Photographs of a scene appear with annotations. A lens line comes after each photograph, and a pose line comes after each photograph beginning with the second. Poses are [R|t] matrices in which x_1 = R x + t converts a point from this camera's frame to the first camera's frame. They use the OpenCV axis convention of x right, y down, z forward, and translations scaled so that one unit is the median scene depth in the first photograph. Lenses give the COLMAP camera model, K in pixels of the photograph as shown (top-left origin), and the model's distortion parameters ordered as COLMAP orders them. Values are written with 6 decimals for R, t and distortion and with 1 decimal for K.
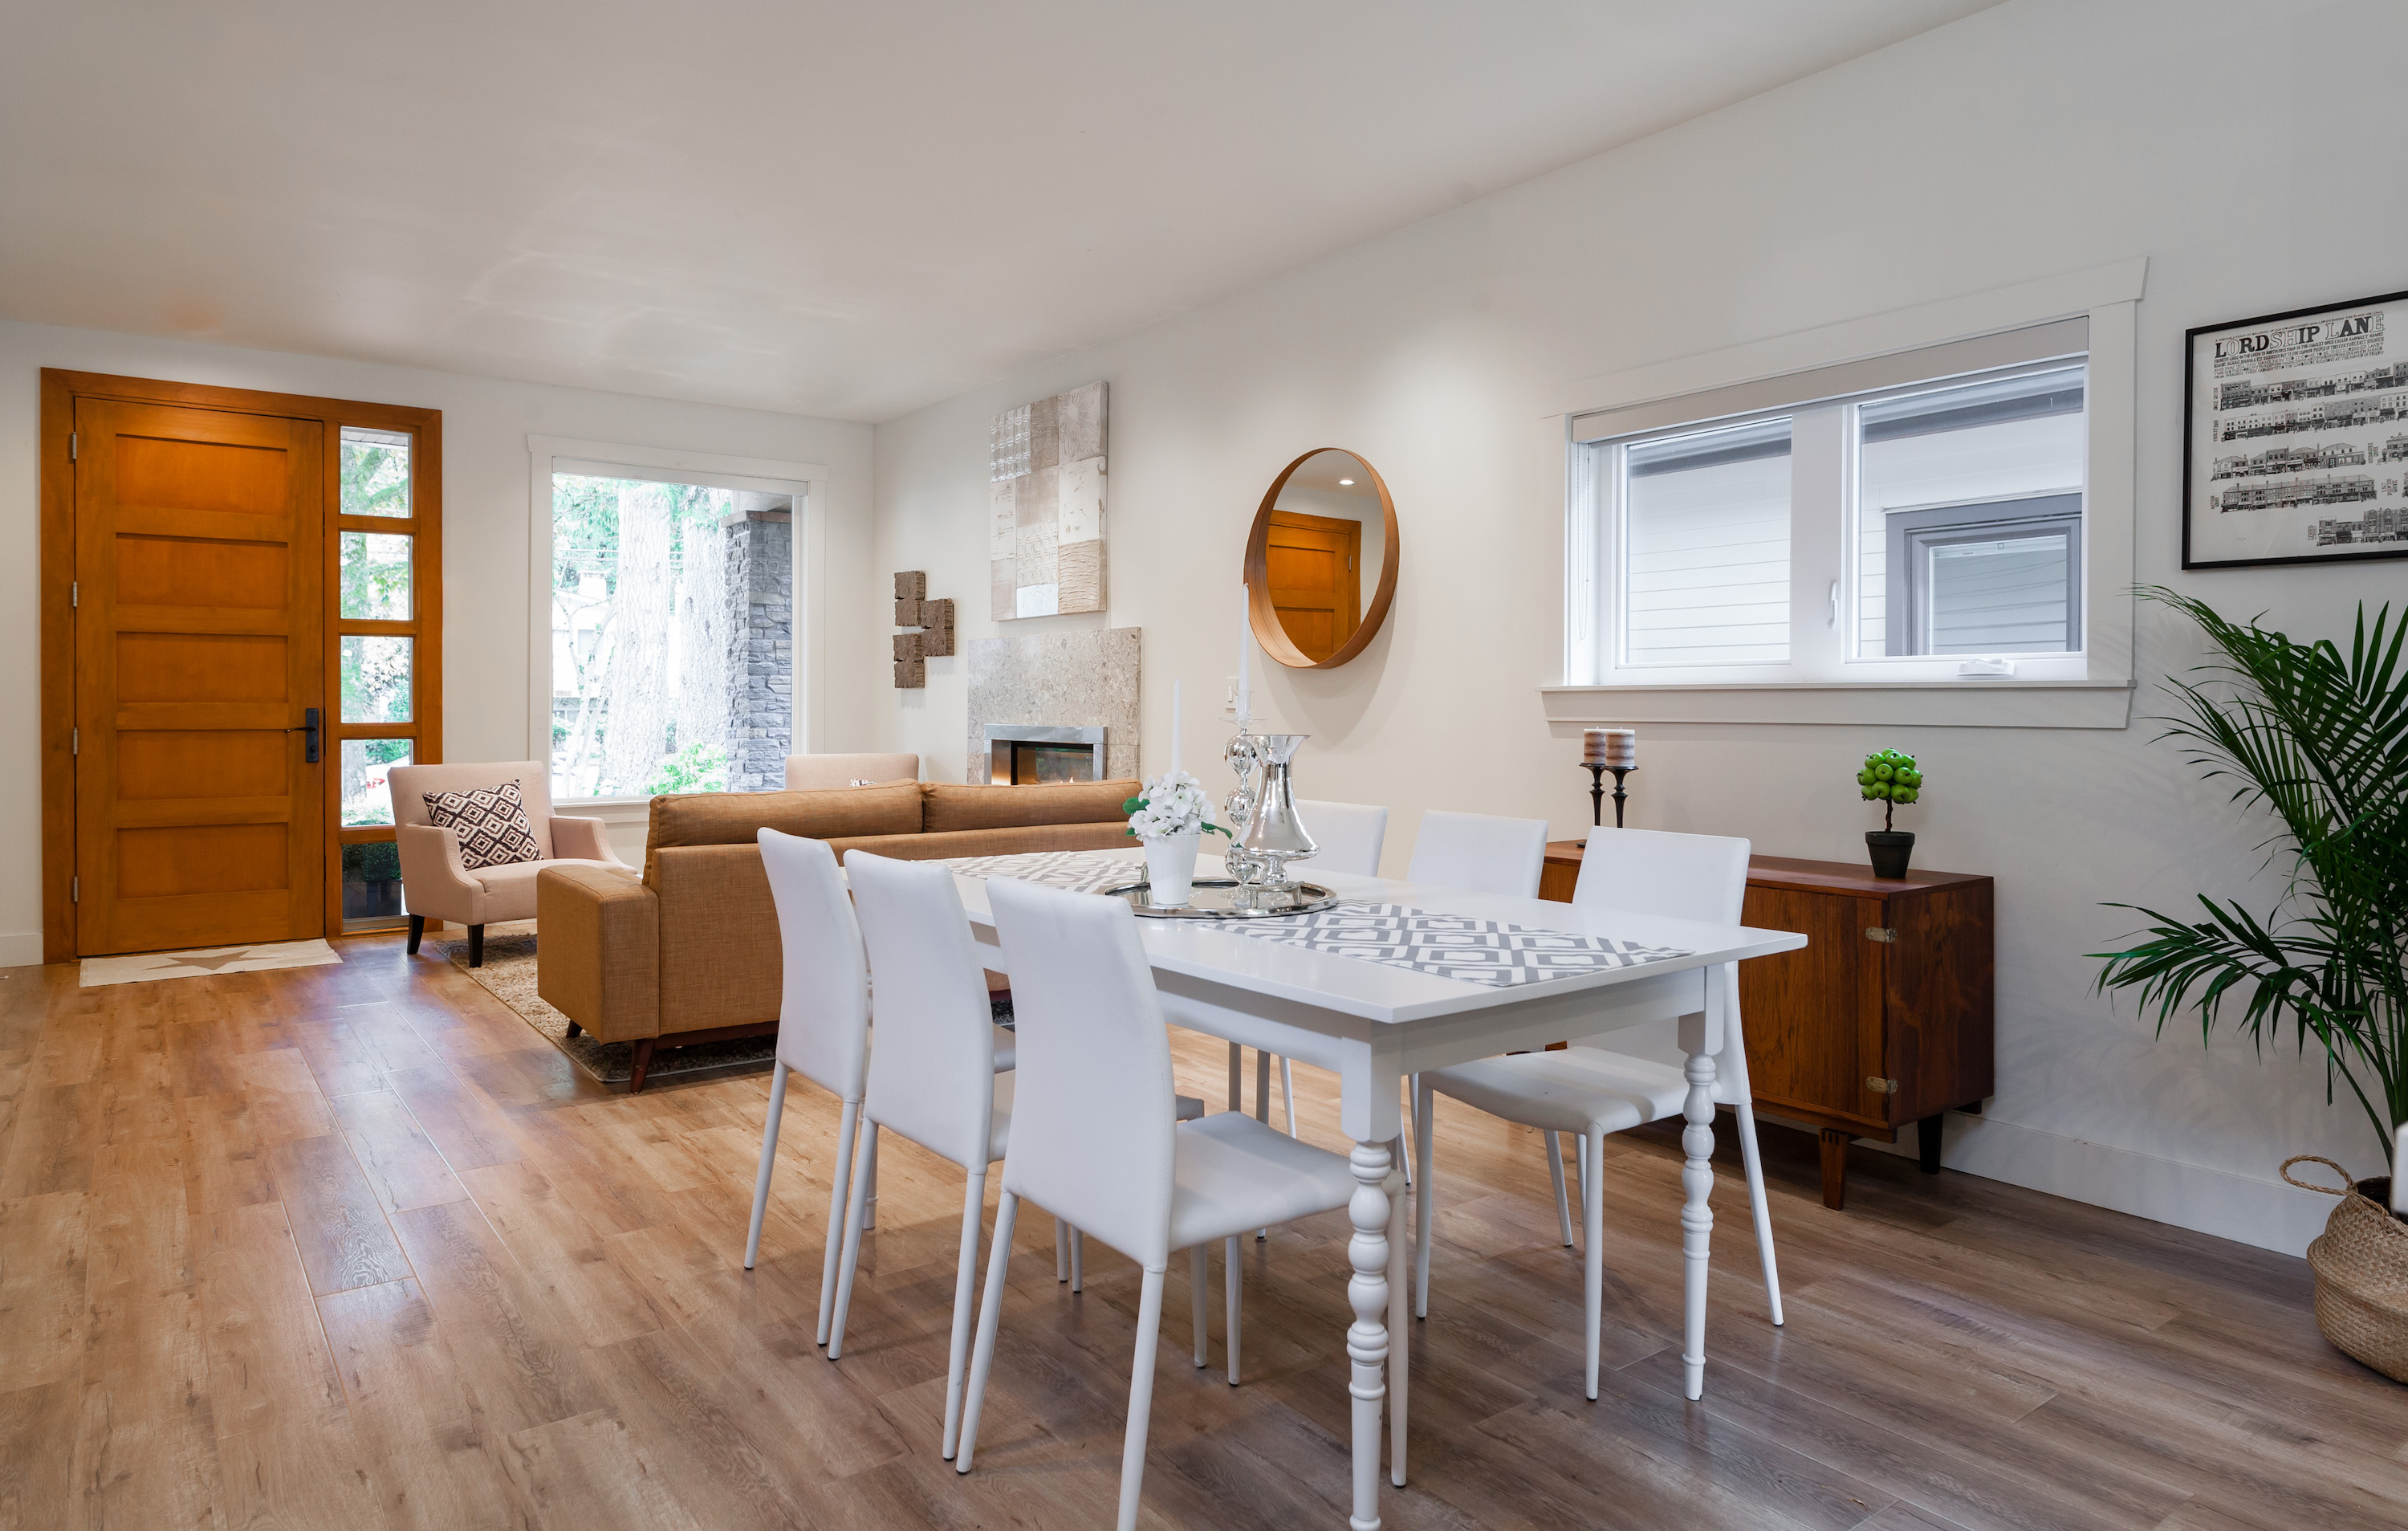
lens RADIAL K [[1472.6, 0, 1260.6], [0, 1472.6, 719.1], [0, 0, 1]] dist [0.002743, -0.001809]
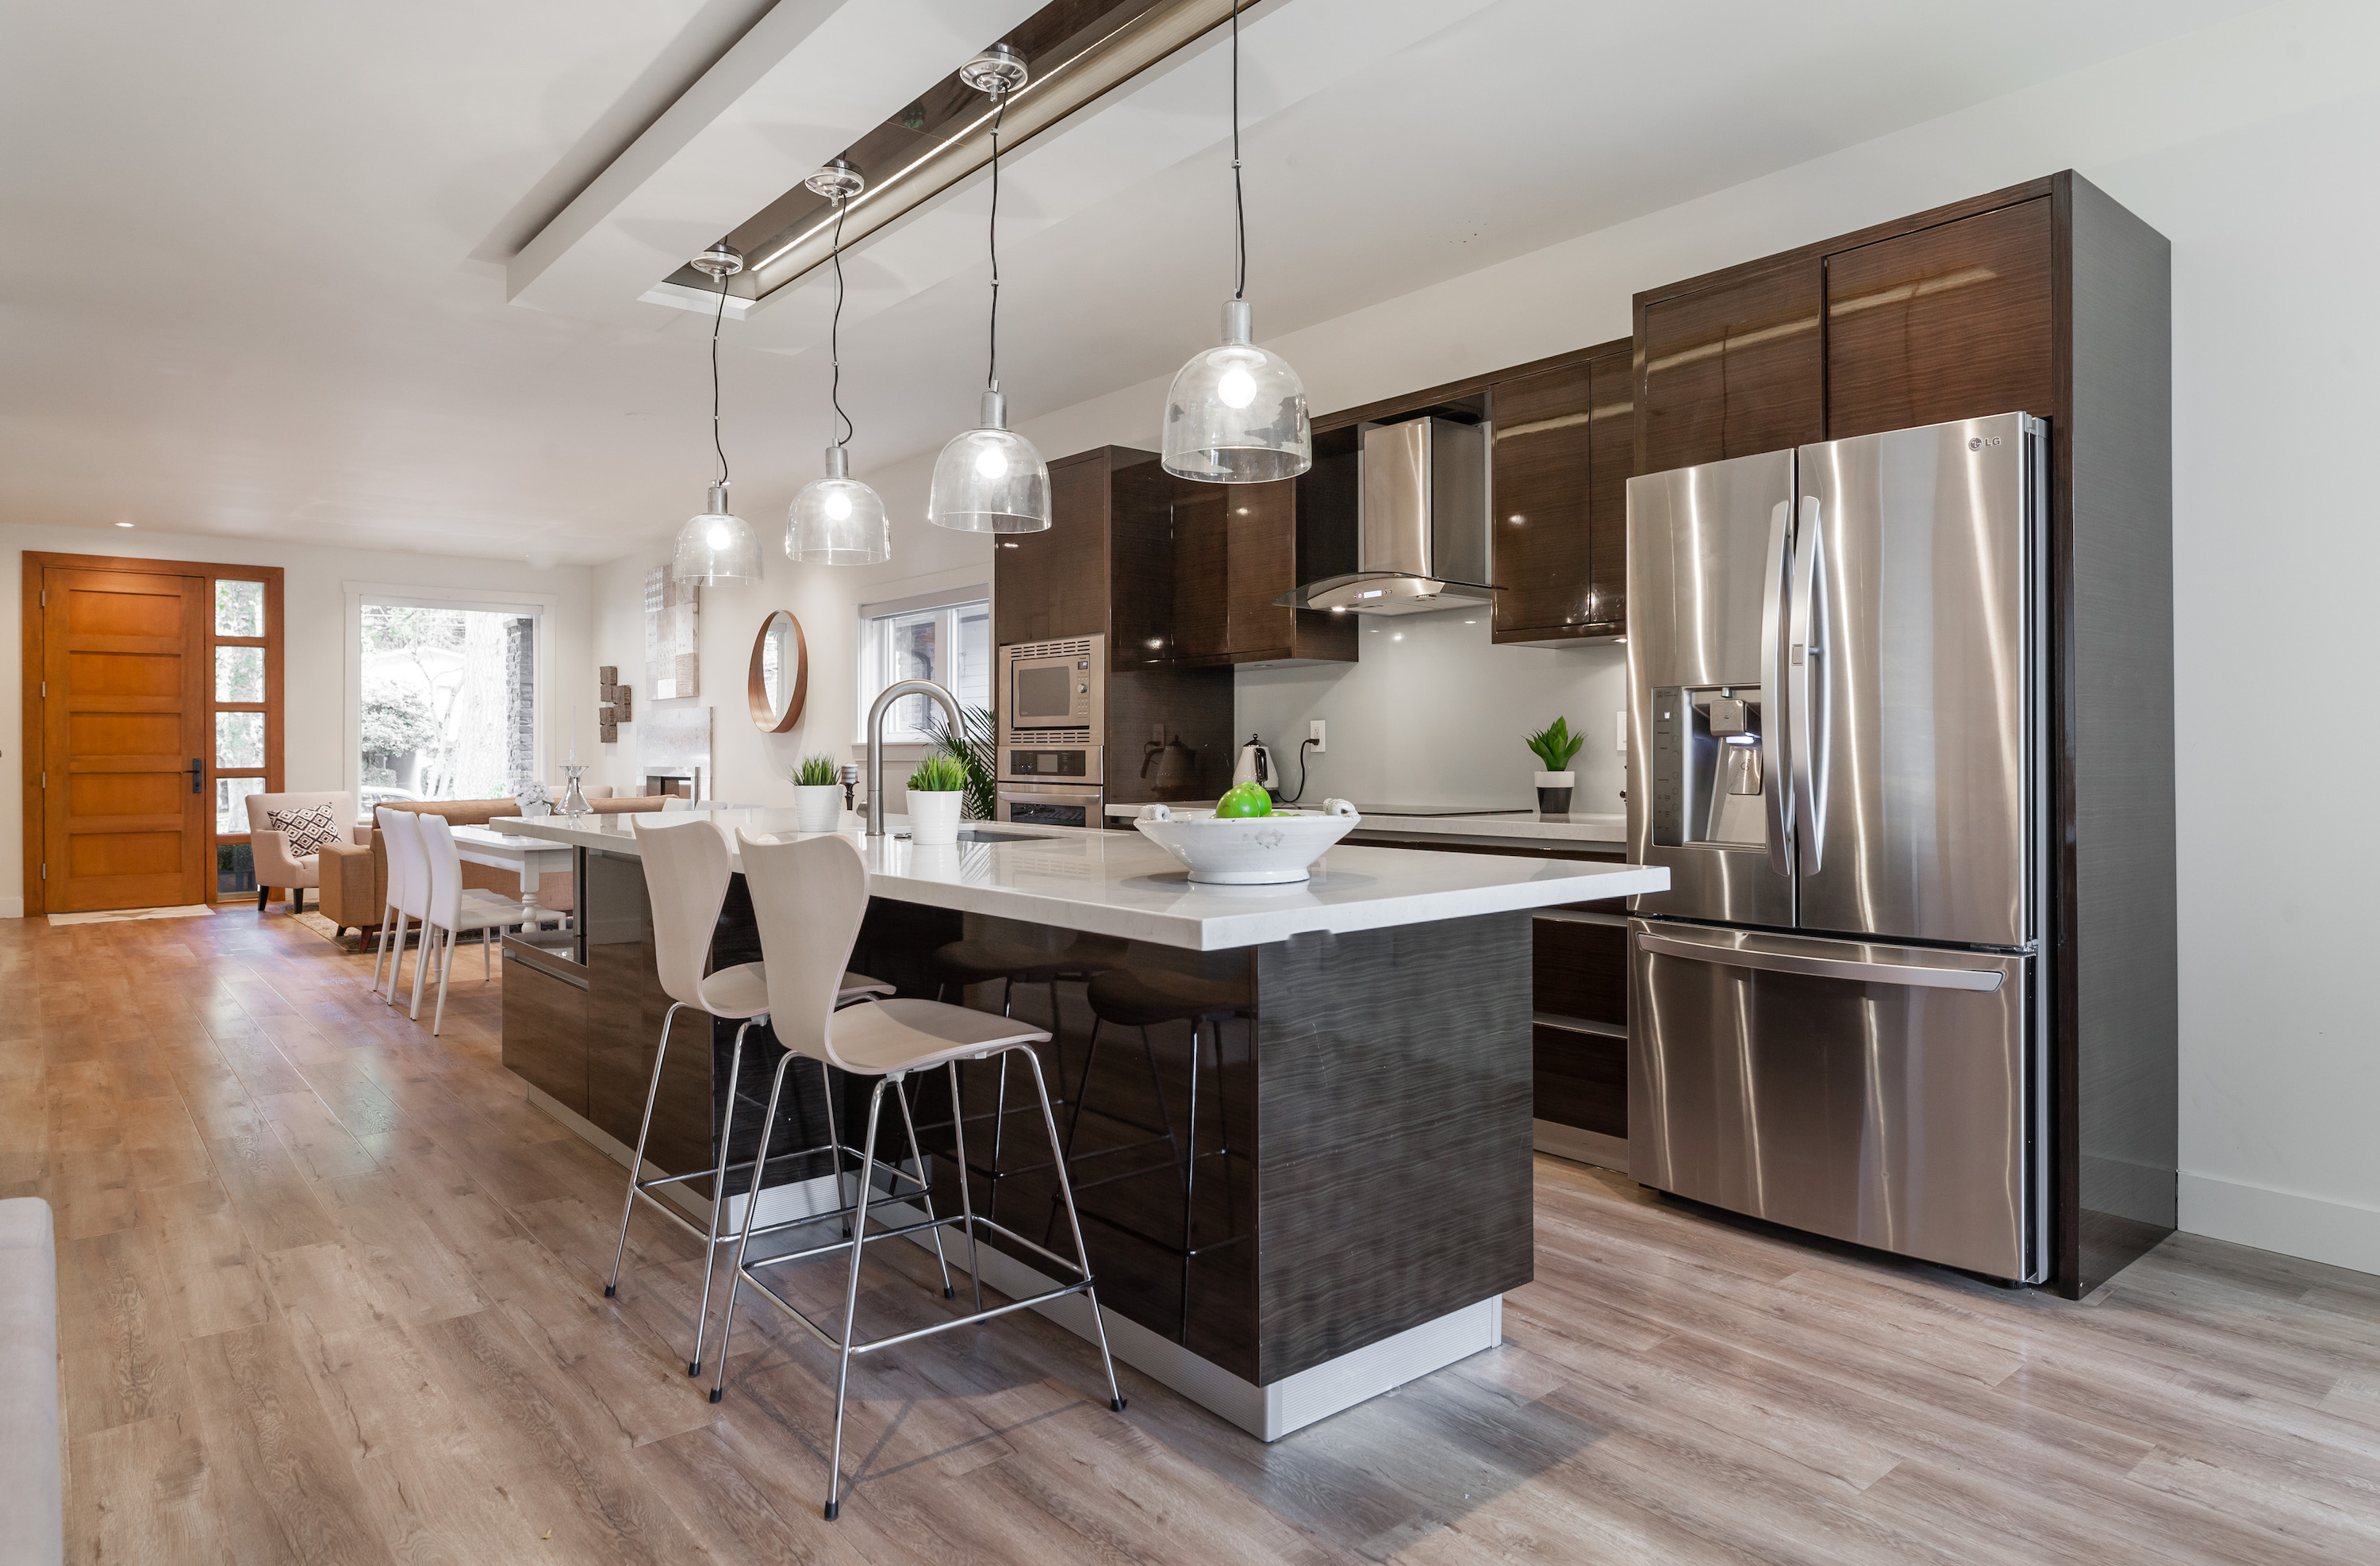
lens RADIAL K [[1381.8, 0, 1230.9], [0, 1381.8, 752.1], [0, 0, 1]] dist [0.002515, -0.003338]
pose [[0.998216, -0.006350, 0.059364, 0.381616], [0.006784, 0.999952, -0.007102, 0.003805], [-0.059316, 0.007492, 0.998211, -0.555152]]
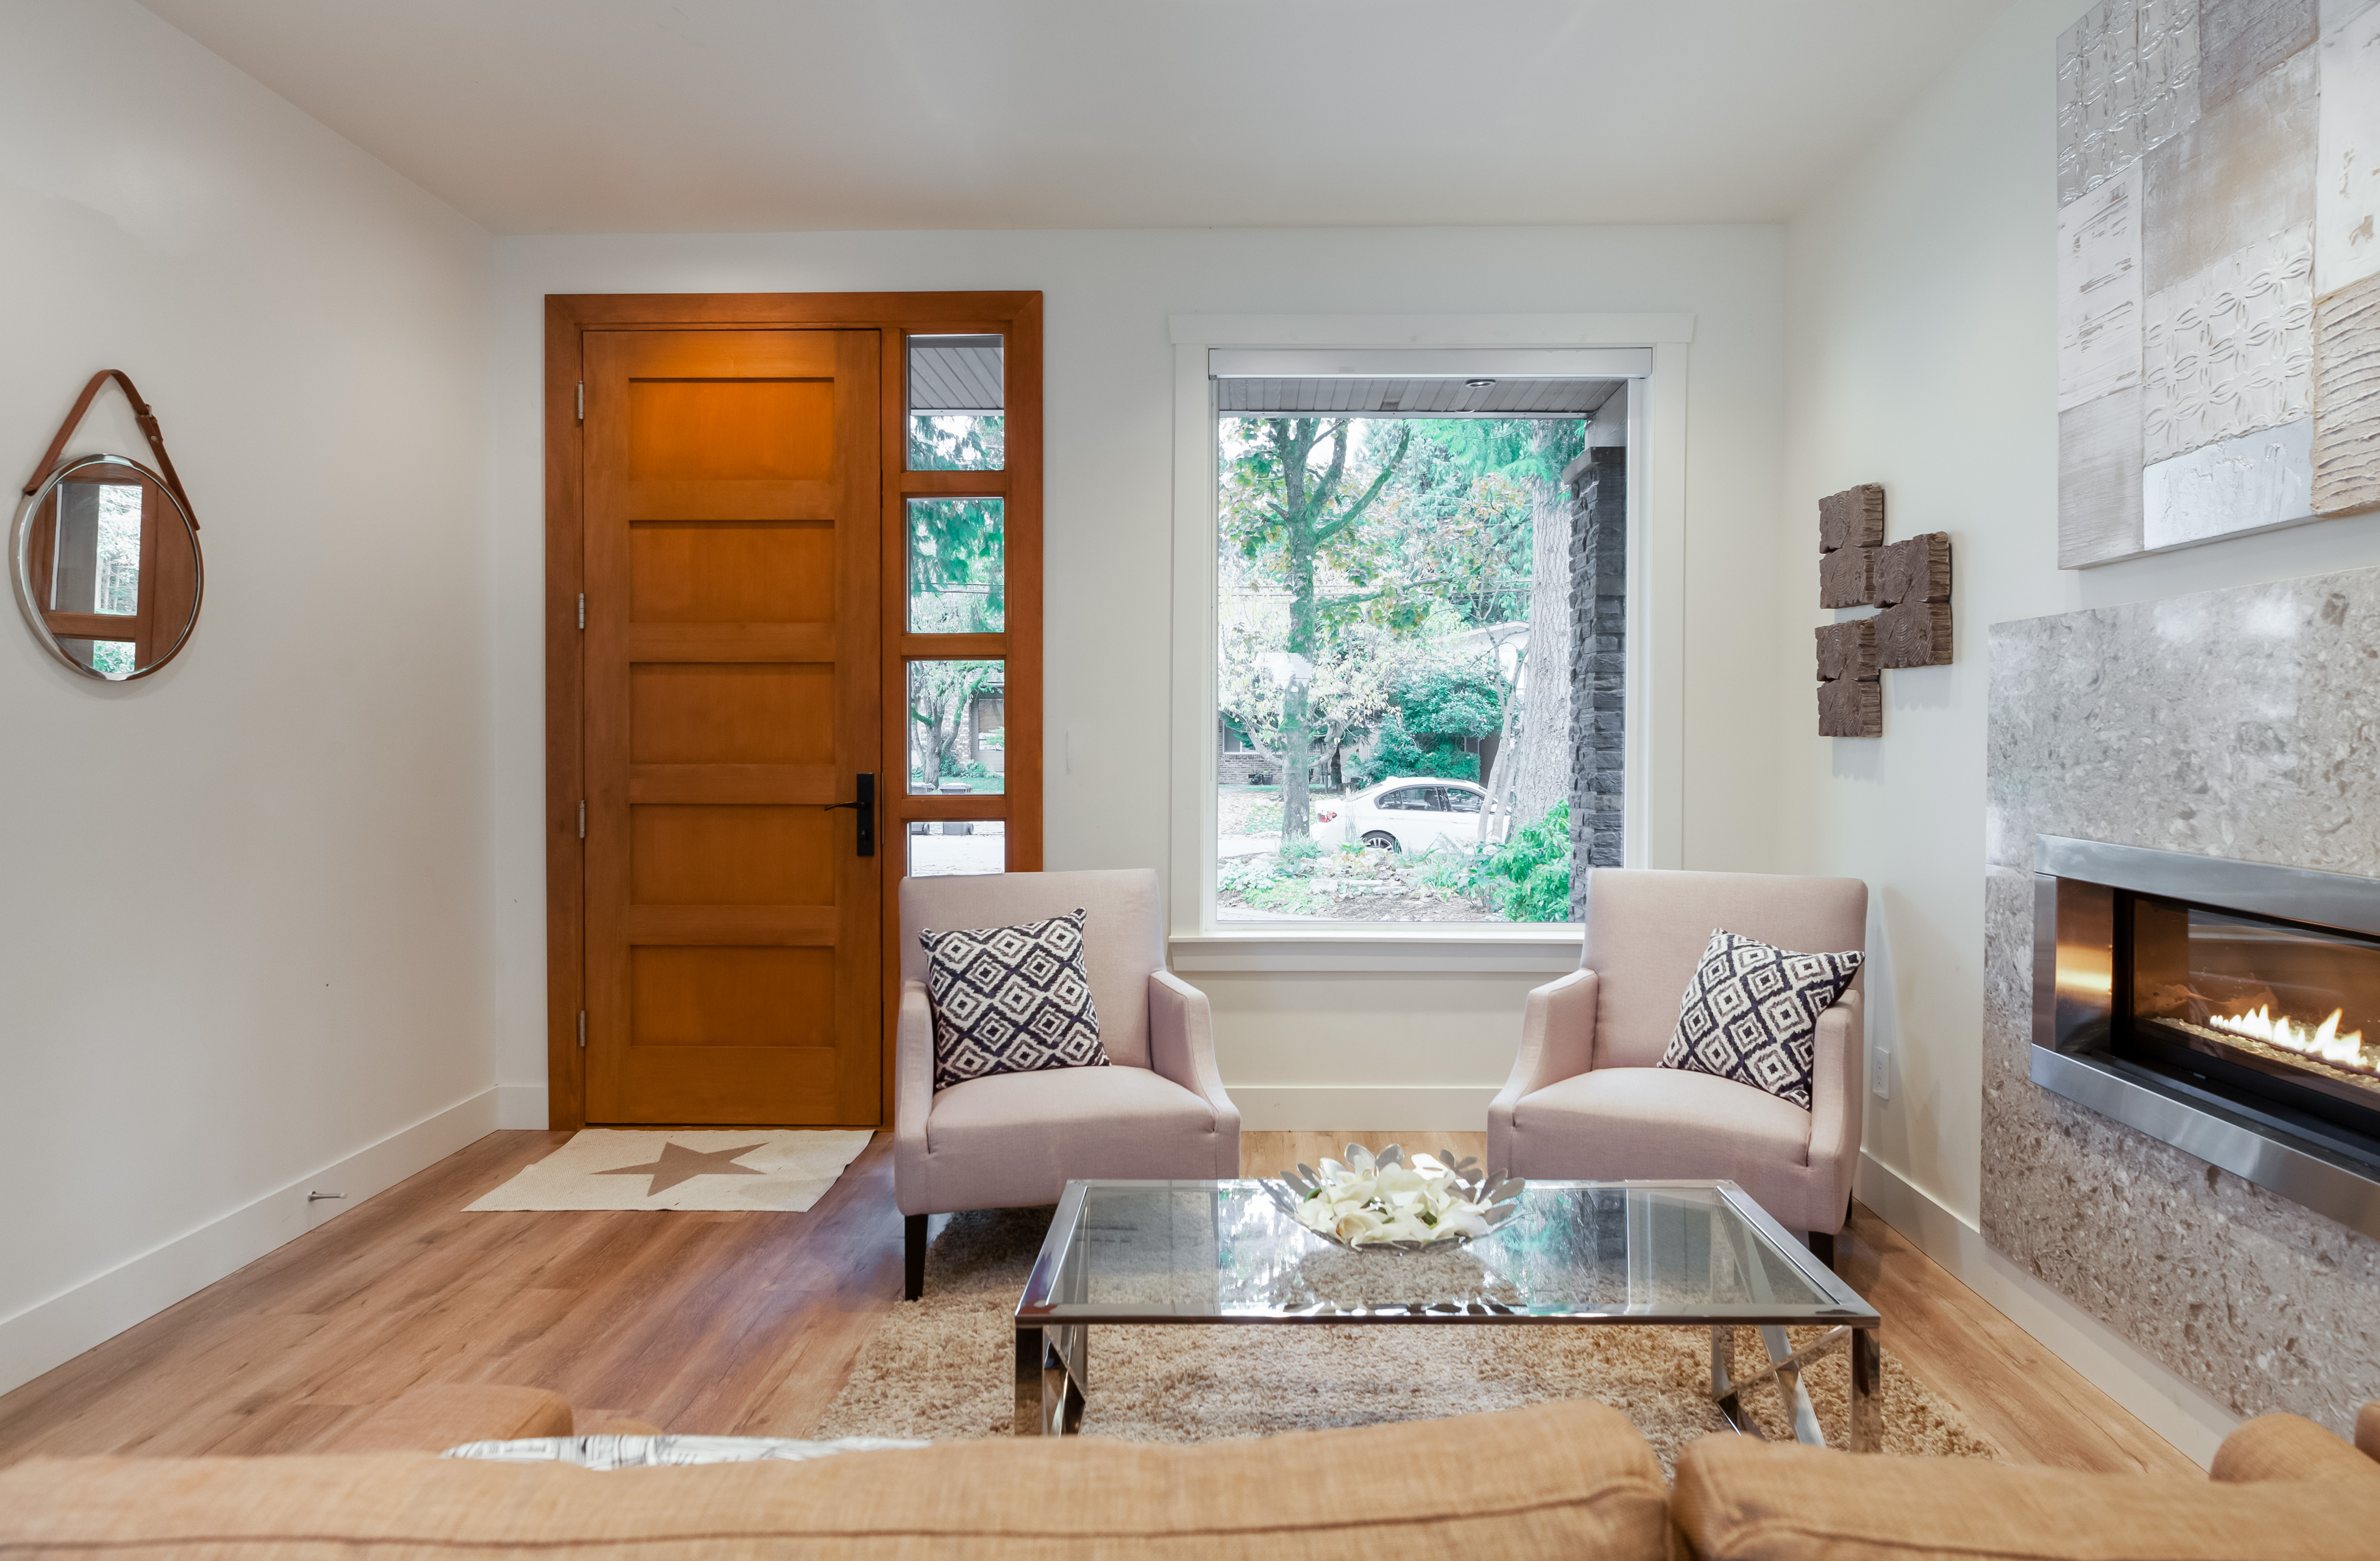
lens RADIAL K [[1438.0, 0, 1213.9], [0, 1438.0, 748.7], [0, 0, 1]] dist [0.001582, -0.003085]
pose [[0.775440, 0.005828, -0.631395, -0.125298], [-0.005006, 0.999983, 0.003083, -0.021037], [0.631402, 0.000770, 0.775455, 0.612825]]
